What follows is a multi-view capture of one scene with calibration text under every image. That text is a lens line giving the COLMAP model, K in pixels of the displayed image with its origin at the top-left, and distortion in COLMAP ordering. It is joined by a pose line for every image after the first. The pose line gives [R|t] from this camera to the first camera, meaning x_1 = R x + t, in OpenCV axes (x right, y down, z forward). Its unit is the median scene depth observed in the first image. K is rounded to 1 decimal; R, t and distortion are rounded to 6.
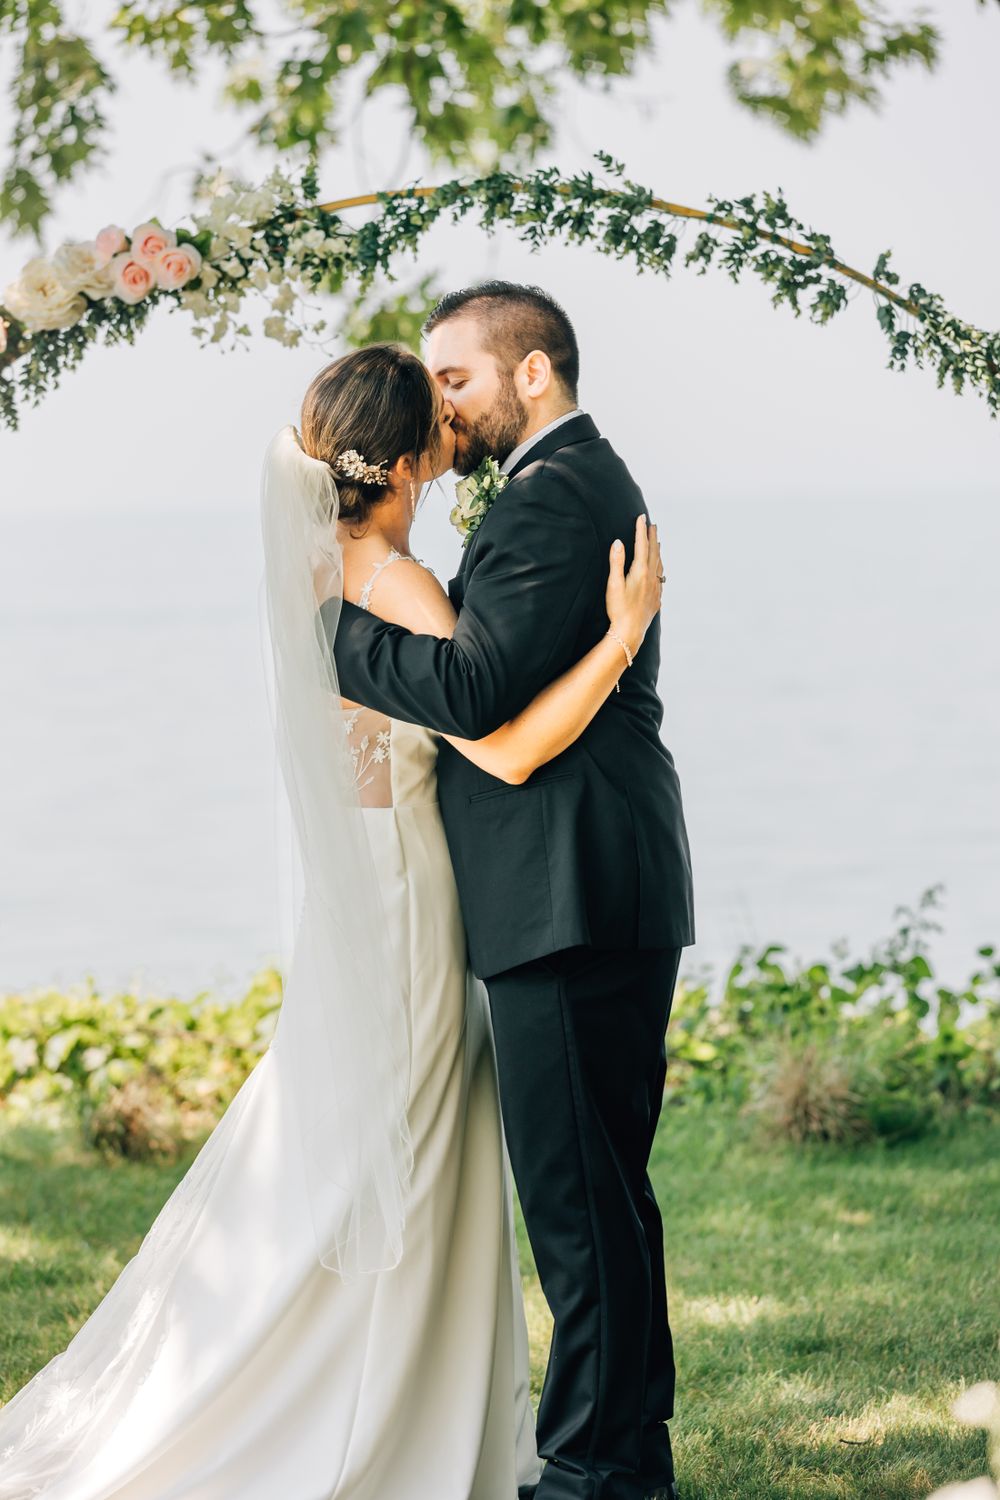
lens RADIAL K [[5577.3, 0, 500.0], [0, 5577.3, 749.9], [0, 0, 1]] dist [0.276340, 0.000000]
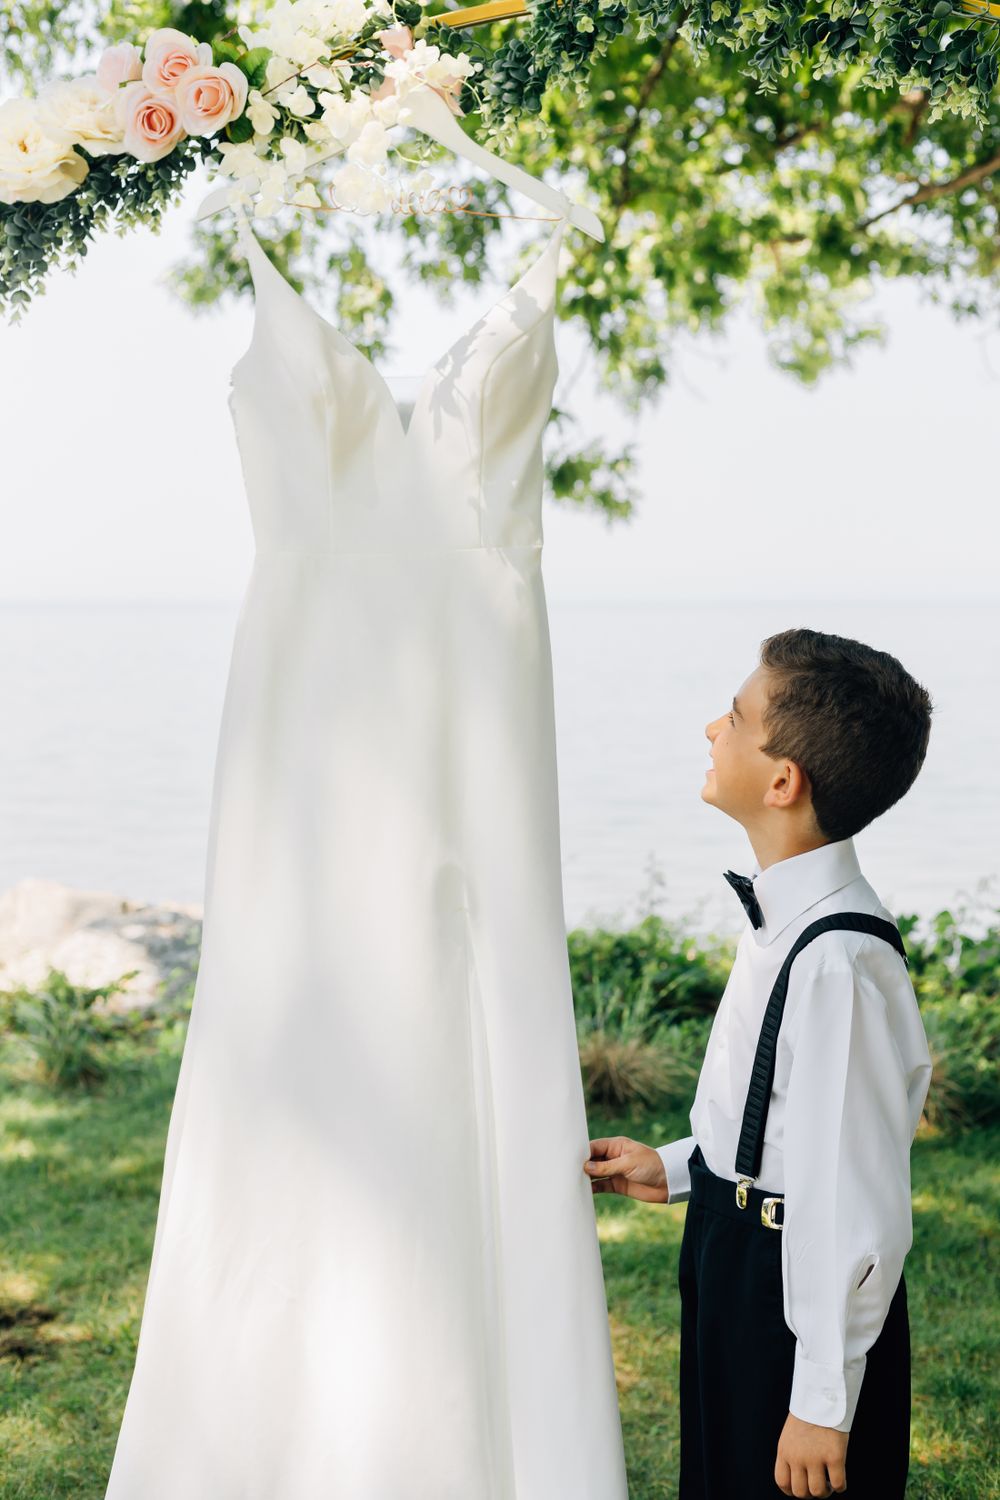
lens RADIAL K [[2151.9, 0, 501.1], [0, 2151.9, 749.3], [0, 0, 1]] dist [-0.008559, 0.000000]
pose [[0.998118, 0.030204, -0.053360, -0.005985], [-0.028914, 0.999275, 0.024784, -0.012378], [0.054070, -0.023194, 0.998268, 0.514403]]
